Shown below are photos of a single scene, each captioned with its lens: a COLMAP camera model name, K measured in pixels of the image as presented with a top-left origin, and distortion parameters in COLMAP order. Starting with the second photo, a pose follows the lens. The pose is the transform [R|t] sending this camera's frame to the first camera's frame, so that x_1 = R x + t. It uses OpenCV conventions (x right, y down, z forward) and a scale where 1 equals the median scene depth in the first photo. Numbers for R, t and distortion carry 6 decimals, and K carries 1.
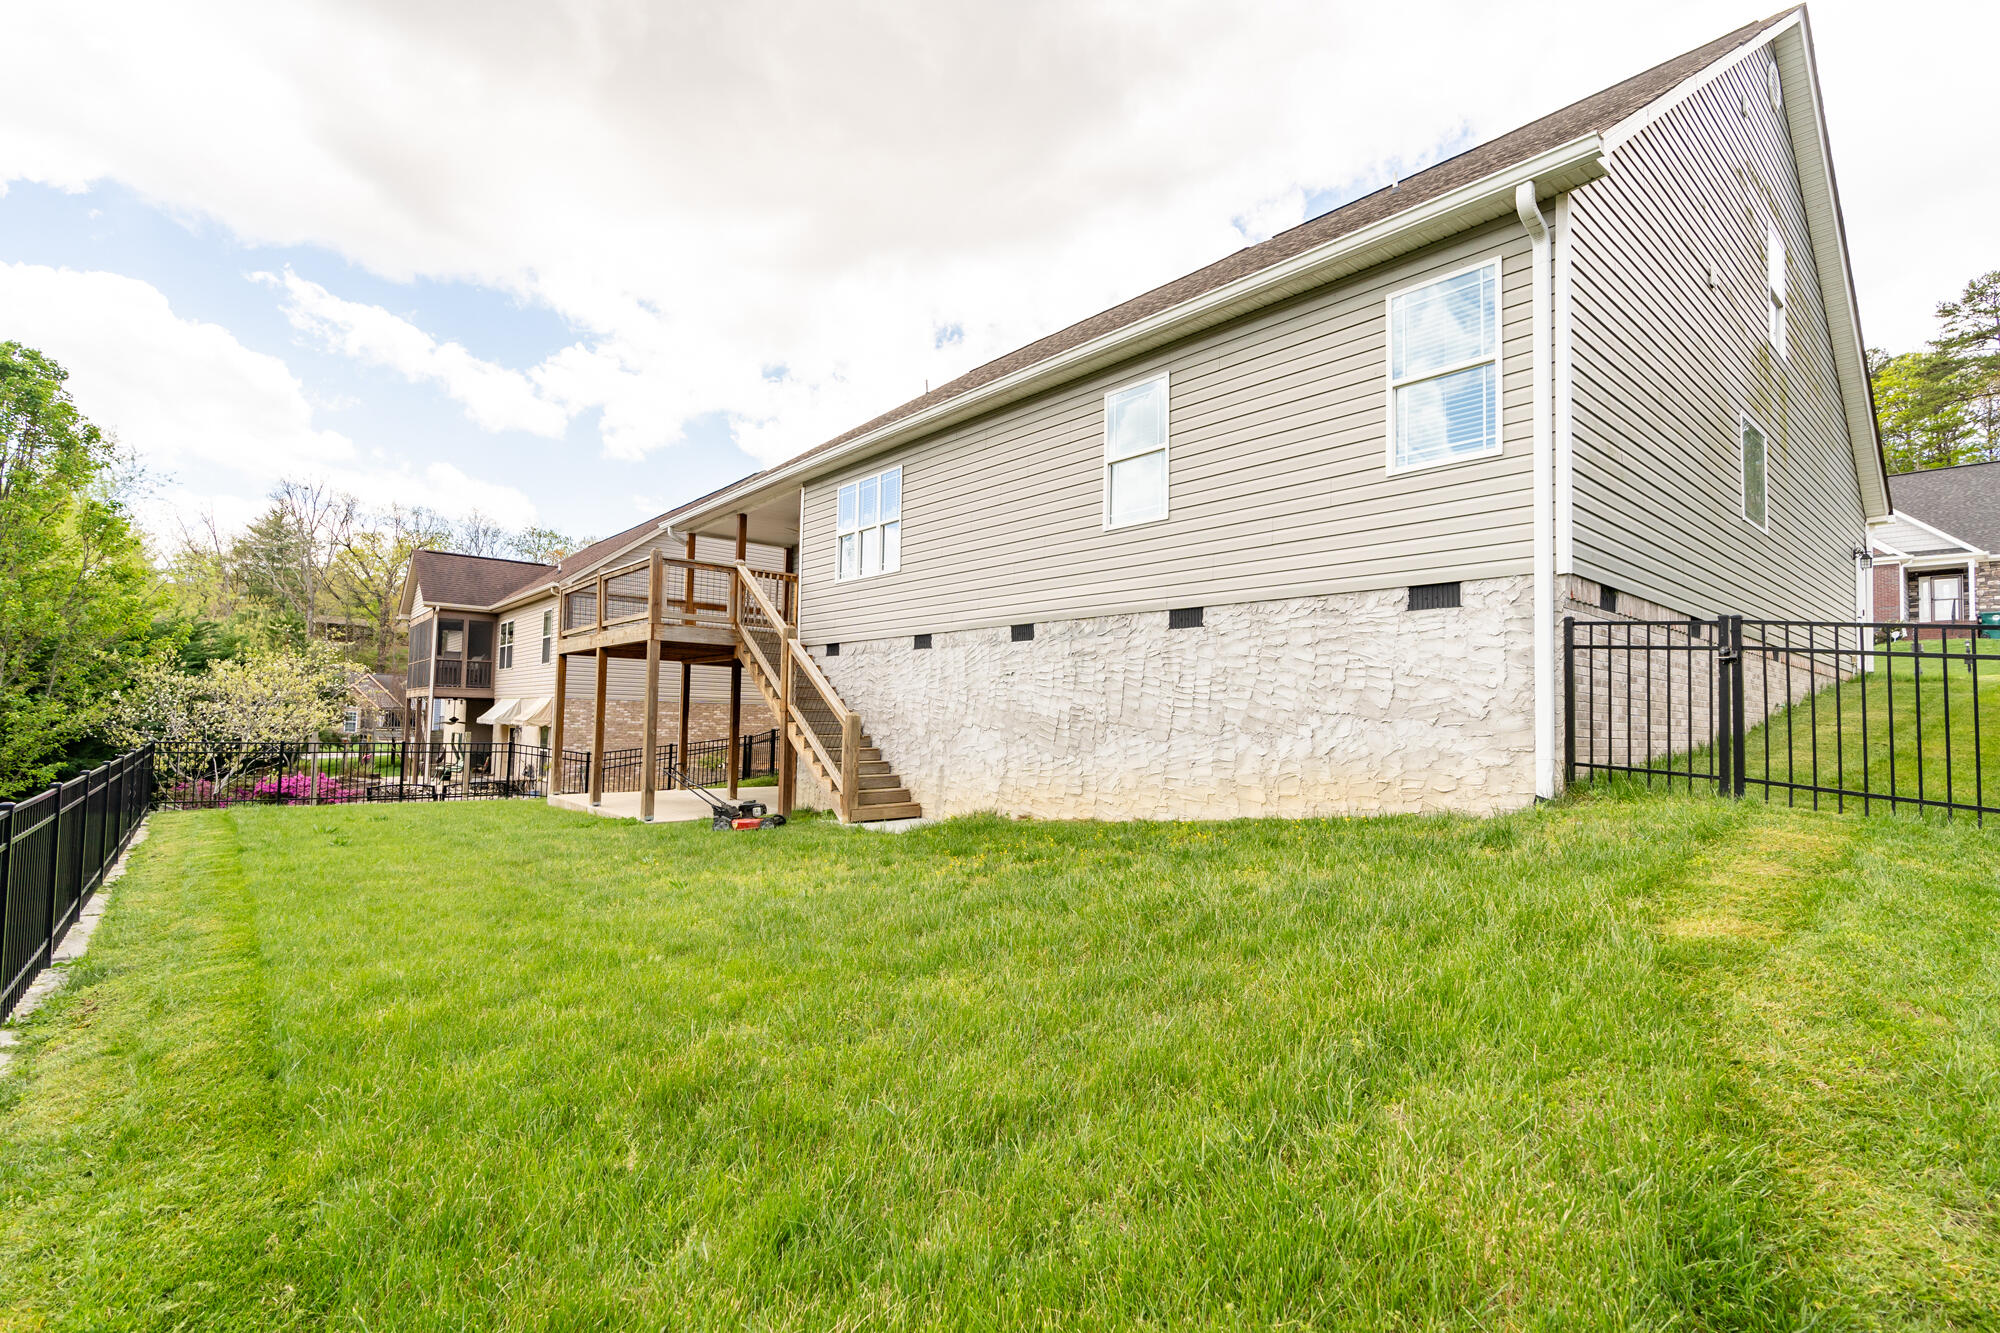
lens RADIAL K [[916.1, 0, 1000.5], [0, 916.1, 677.2], [0, 0, 1]] dist [-0.020260, 0.000434]
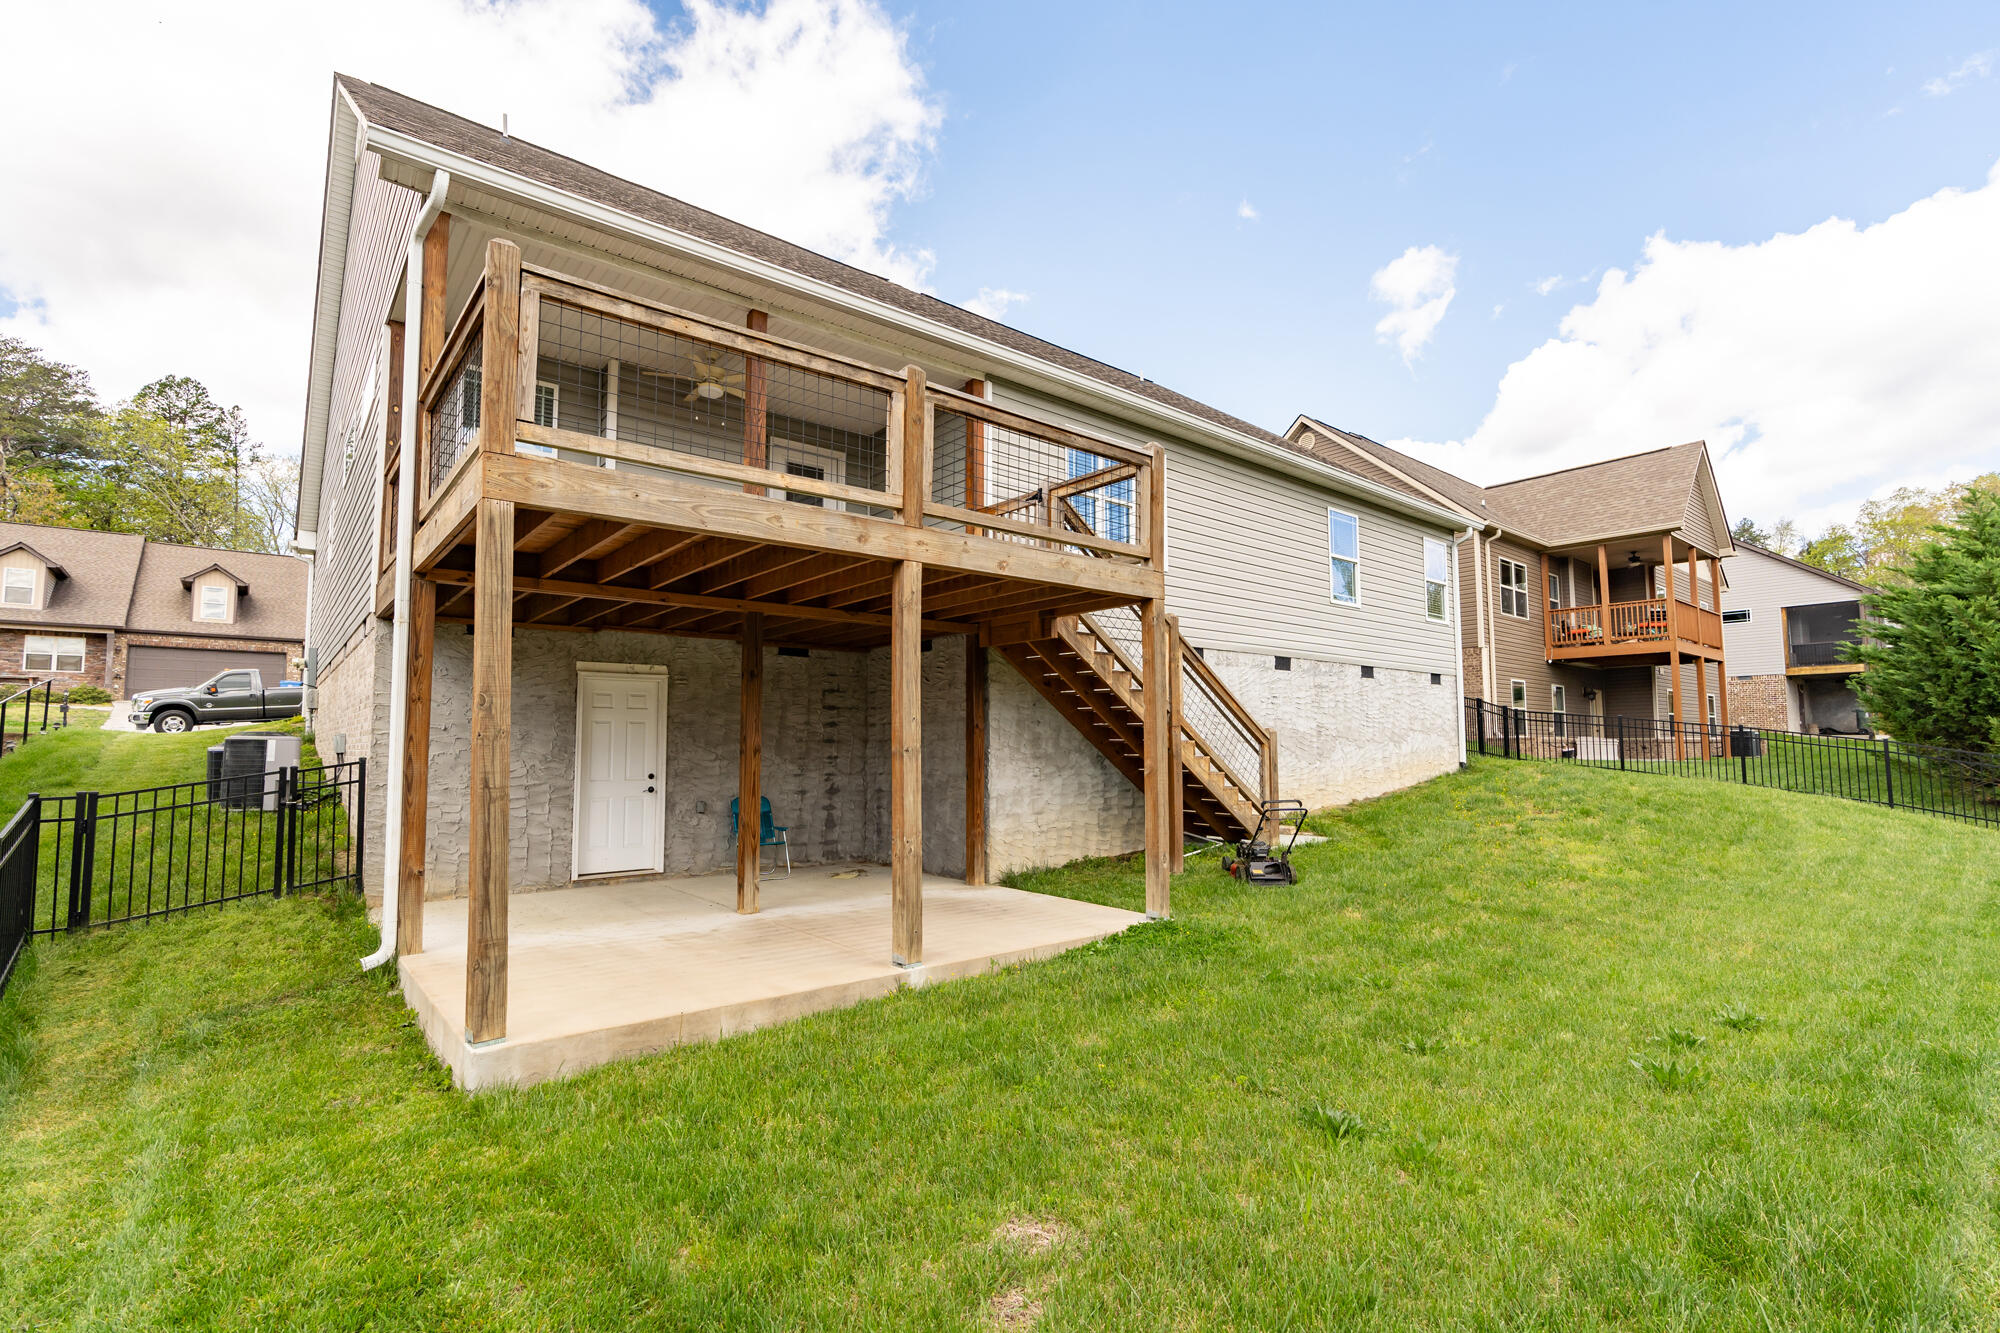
lens RADIAL K [[916.1, 0, 992.6], [0, 916.1, 669.7], [0, 0, 1]] dist [-0.020260, 0.000434]
pose [[0.009144, 0.053686, 0.998516, -1.272246], [-0.052954, 0.997183, -0.053129, 0.047751], [-0.998555, -0.052390, 0.011961, 1.461779]]
